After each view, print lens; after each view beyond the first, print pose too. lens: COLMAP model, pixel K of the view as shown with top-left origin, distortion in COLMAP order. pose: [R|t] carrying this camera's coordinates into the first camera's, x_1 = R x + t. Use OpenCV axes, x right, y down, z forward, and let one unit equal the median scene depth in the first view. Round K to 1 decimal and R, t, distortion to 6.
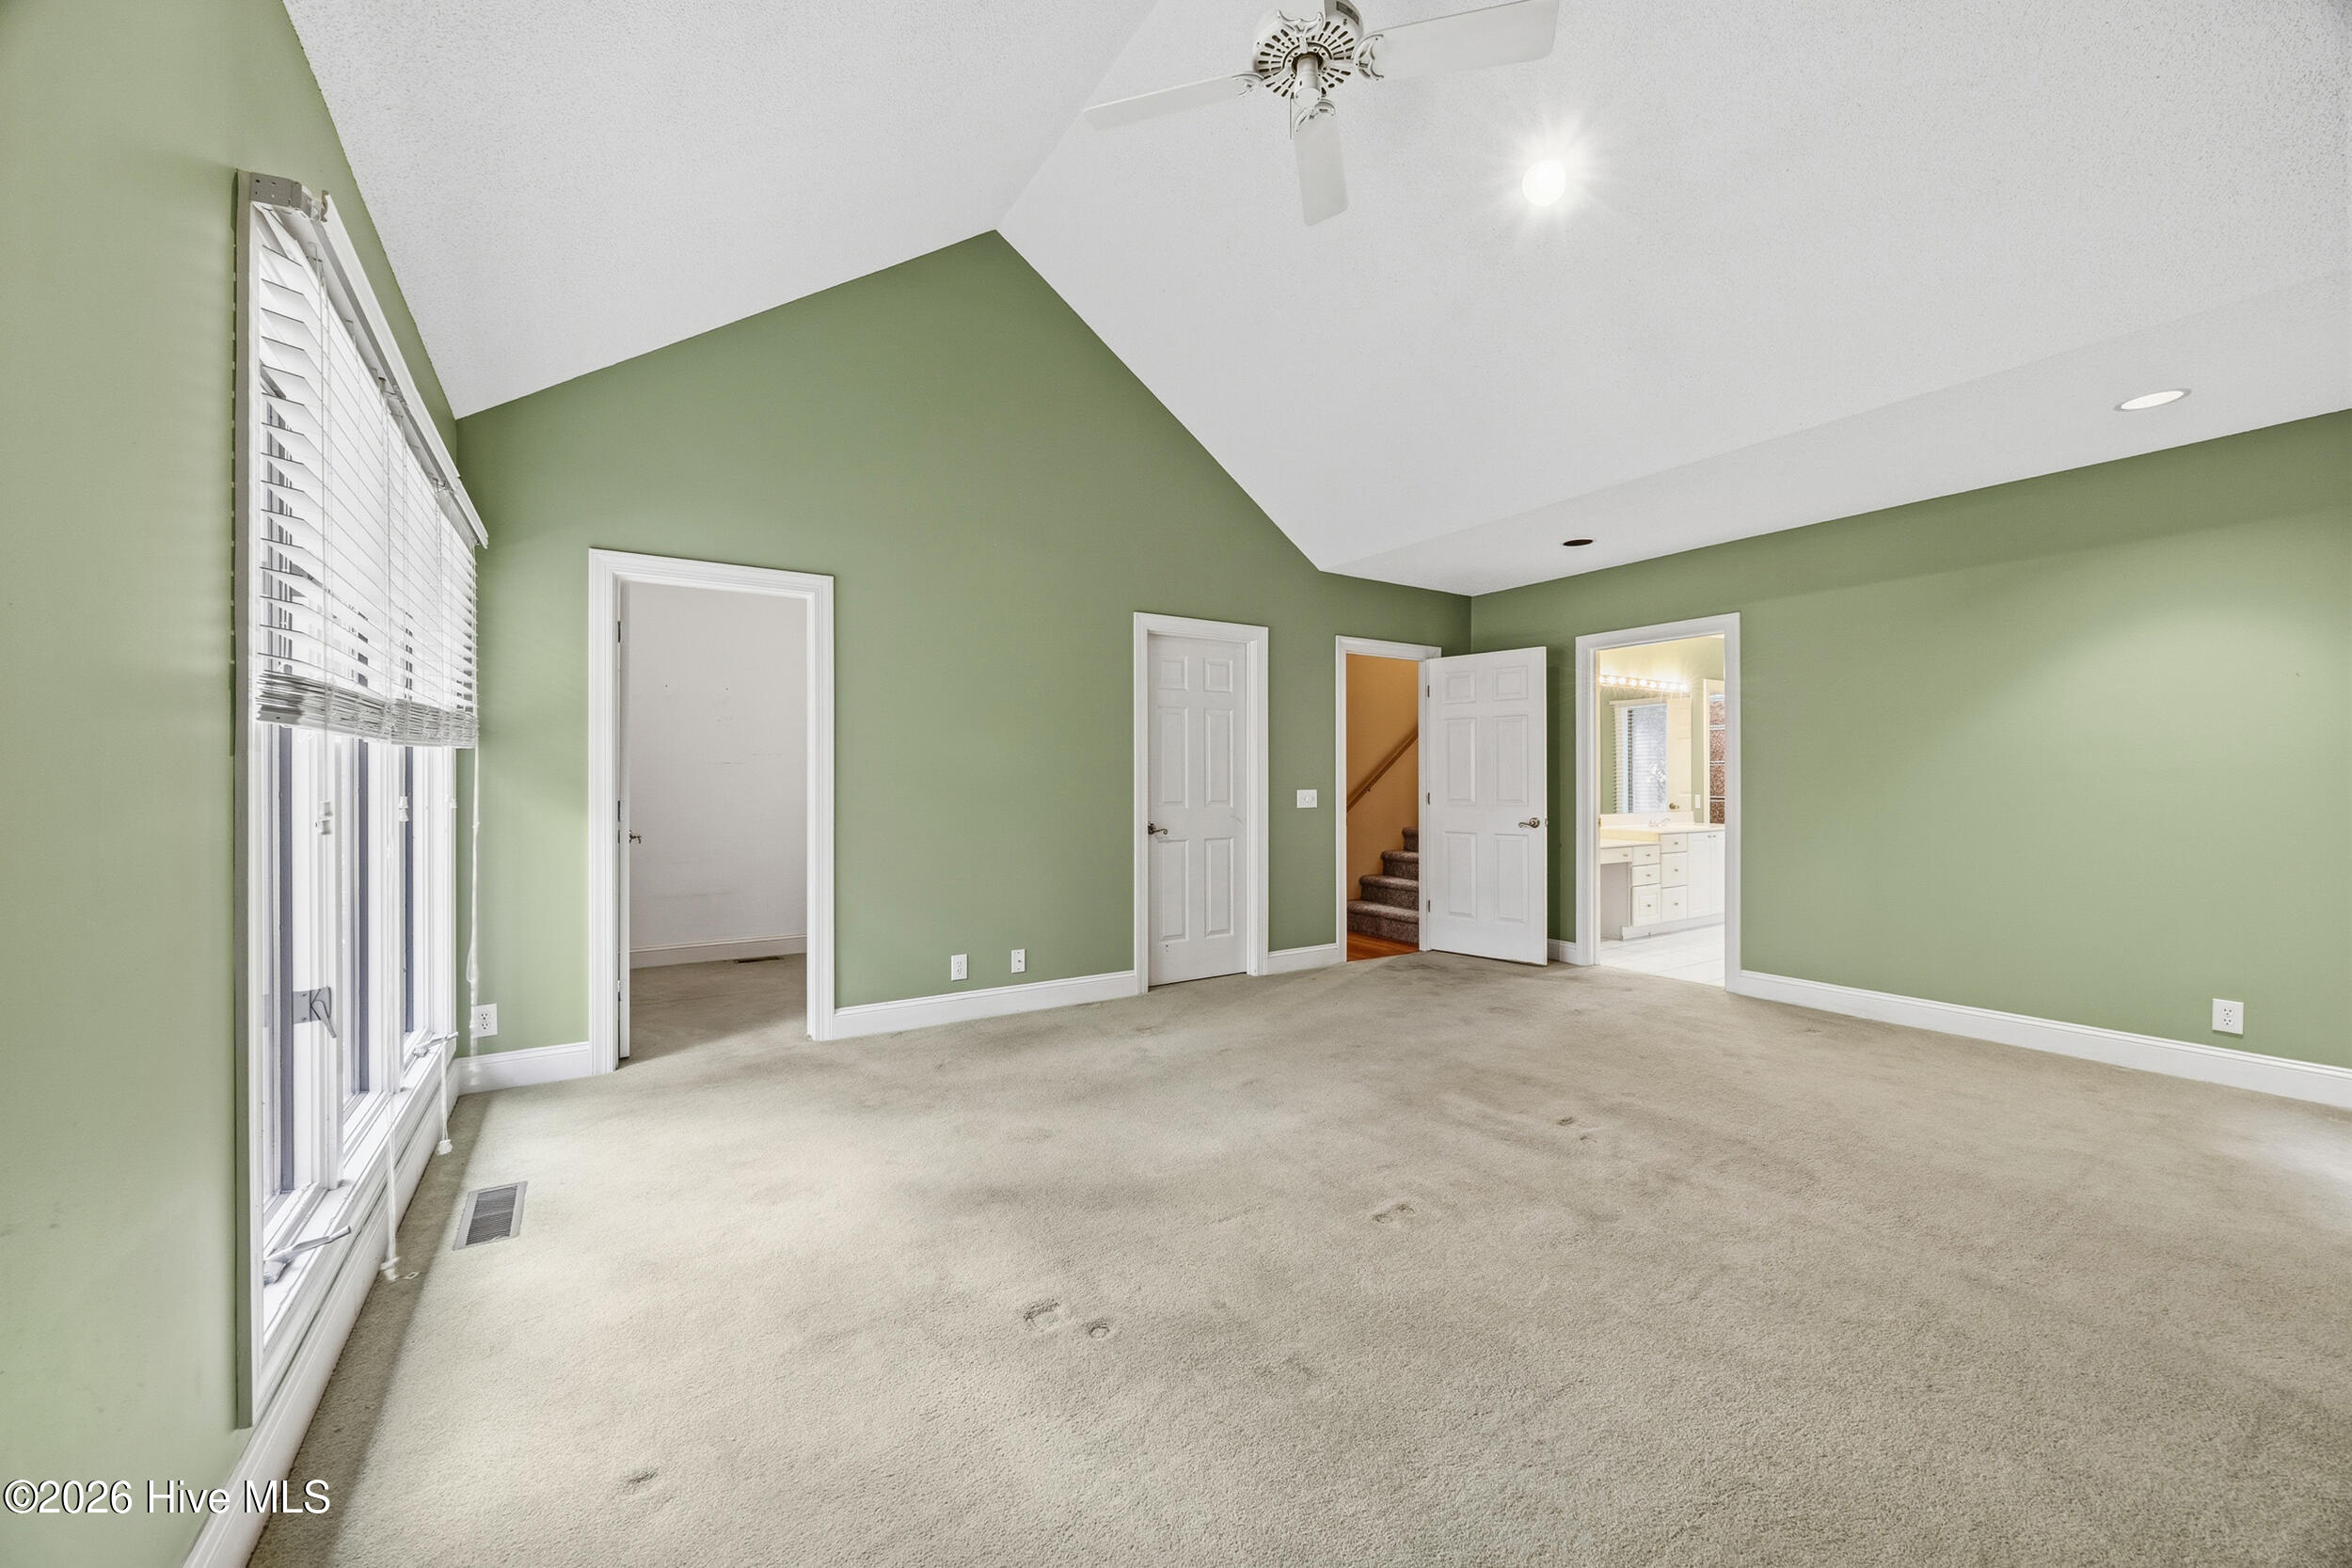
lens RADIAL K [[889.4, 0, 1176.0], [0, 889.4, 784.0], [0, 0, 1]] dist [-0.000407, -0.000044]
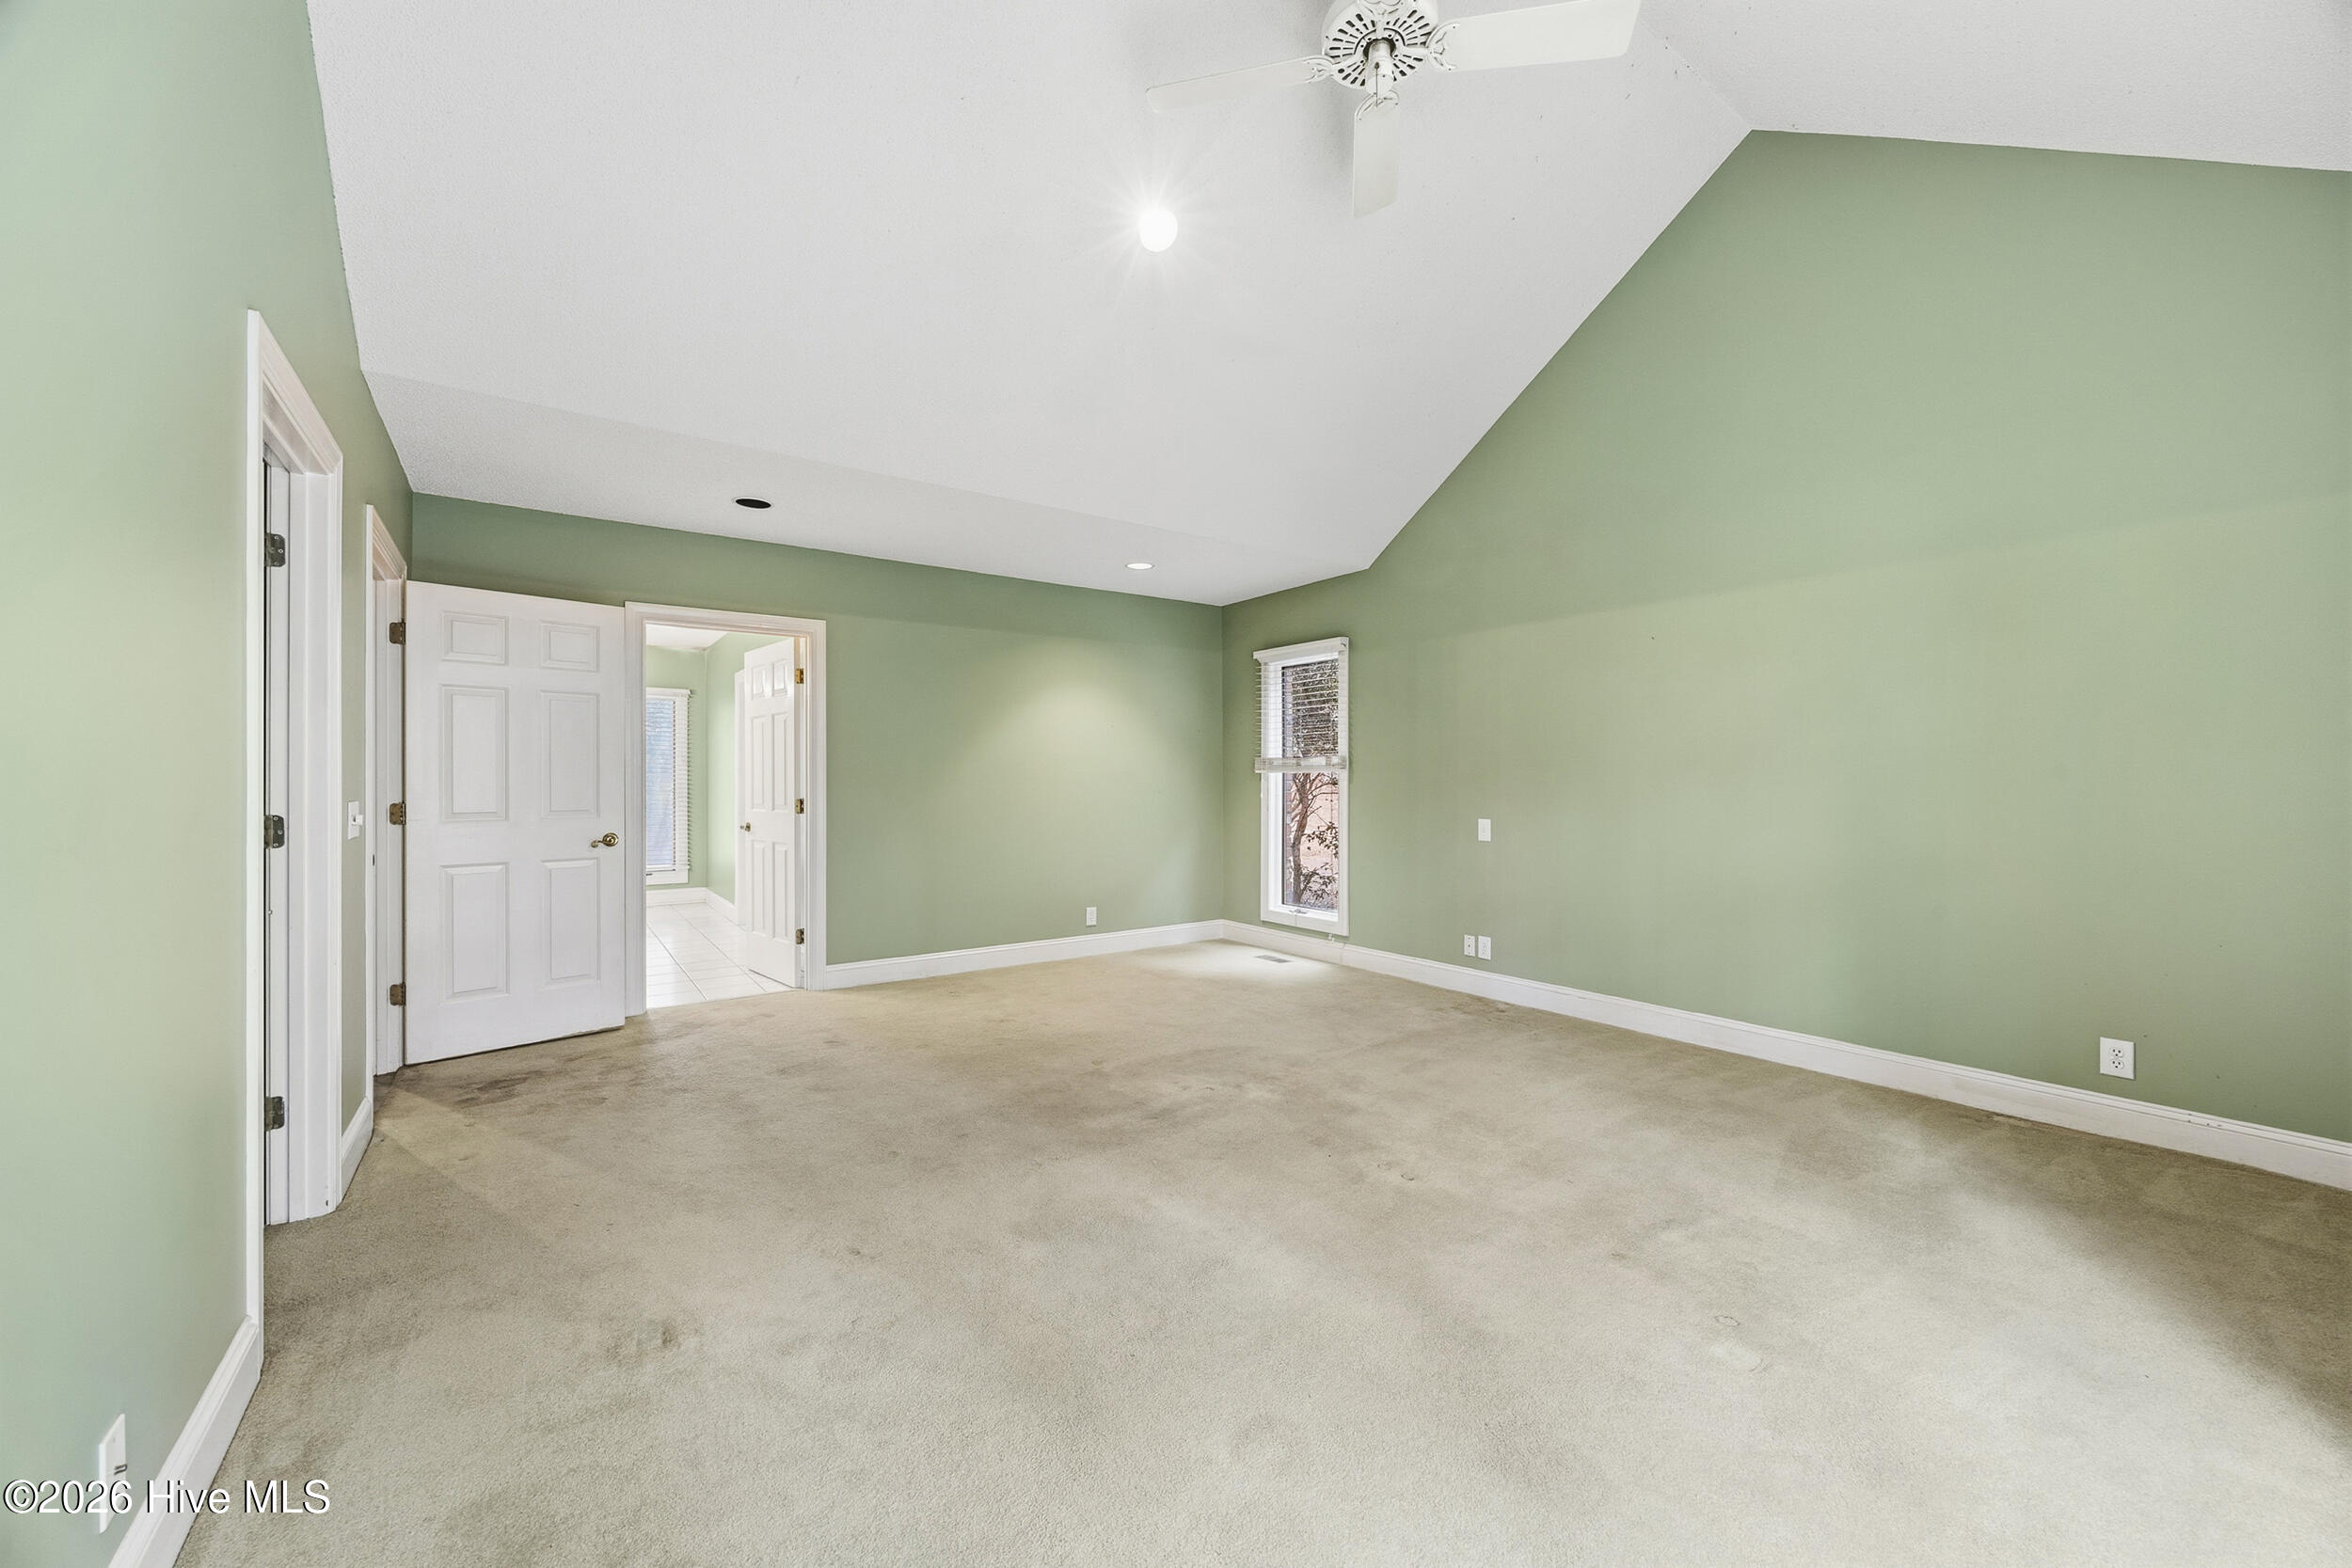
lens RADIAL K [[889.4, 0, 1176.0], [0, 889.4, 784.0], [0, 0, 1]] dist [-0.000407, -0.000044]
pose [[-0.053089, -0.005794, 0.998573, -0.587626], [-0.003616, 0.999978, 0.005610, -0.015380], [-0.998583, -0.003313, -0.053109, 0.886107]]
